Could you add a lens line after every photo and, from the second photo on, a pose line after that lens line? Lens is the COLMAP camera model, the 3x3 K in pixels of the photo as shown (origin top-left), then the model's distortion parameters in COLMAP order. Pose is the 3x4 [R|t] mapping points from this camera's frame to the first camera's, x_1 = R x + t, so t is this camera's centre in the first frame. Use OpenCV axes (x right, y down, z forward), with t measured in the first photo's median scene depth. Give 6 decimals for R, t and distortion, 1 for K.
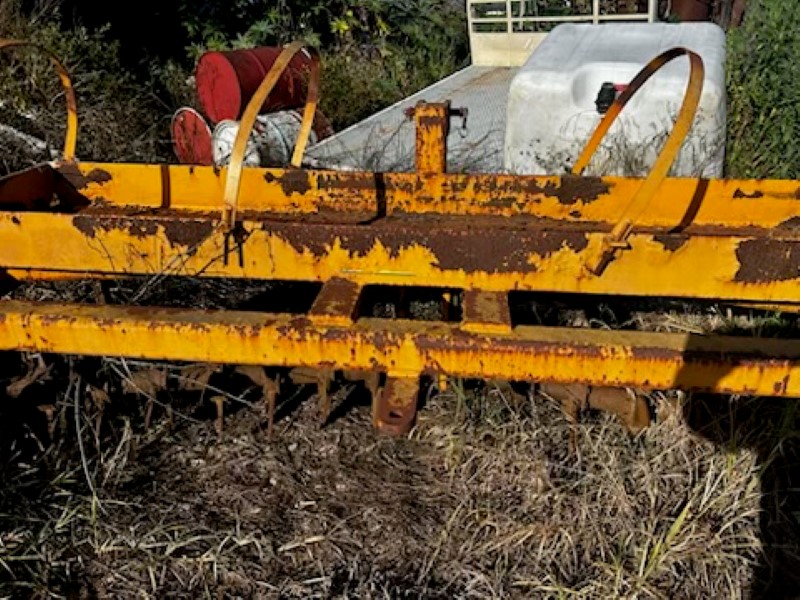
lens RADIAL K [[607.2, 0, 401.0], [0, 607.2, 299.5], [0, 0, 1]] dist [0.024601, -0.026821]
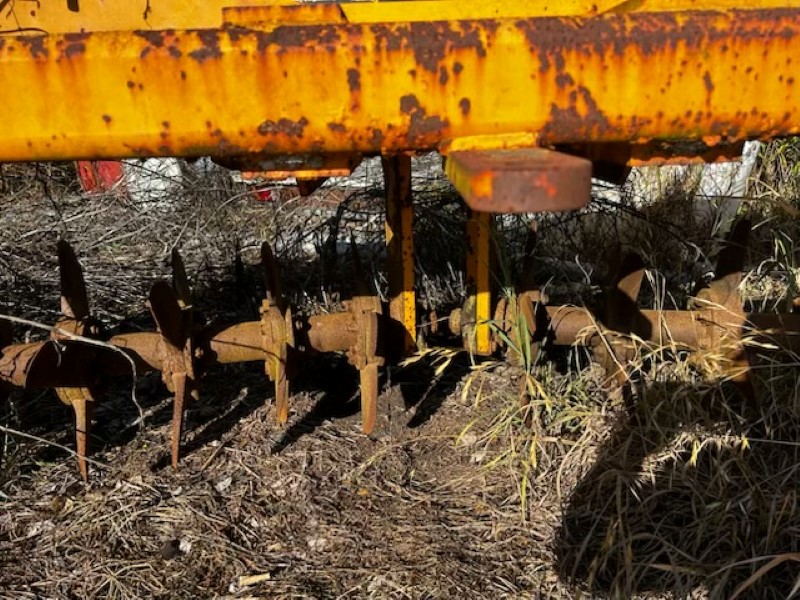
lens RADIAL K [[607.2, 0, 401.1], [0, 607.2, 302.9], [0, 0, 1]] dist [0.024601, -0.026821]
pose [[0.993028, -0.067049, 0.096949, -0.063824], [0.079862, 0.987626, -0.134971, 0.179162], [-0.086700, 0.141773, 0.986095, 0.441067]]
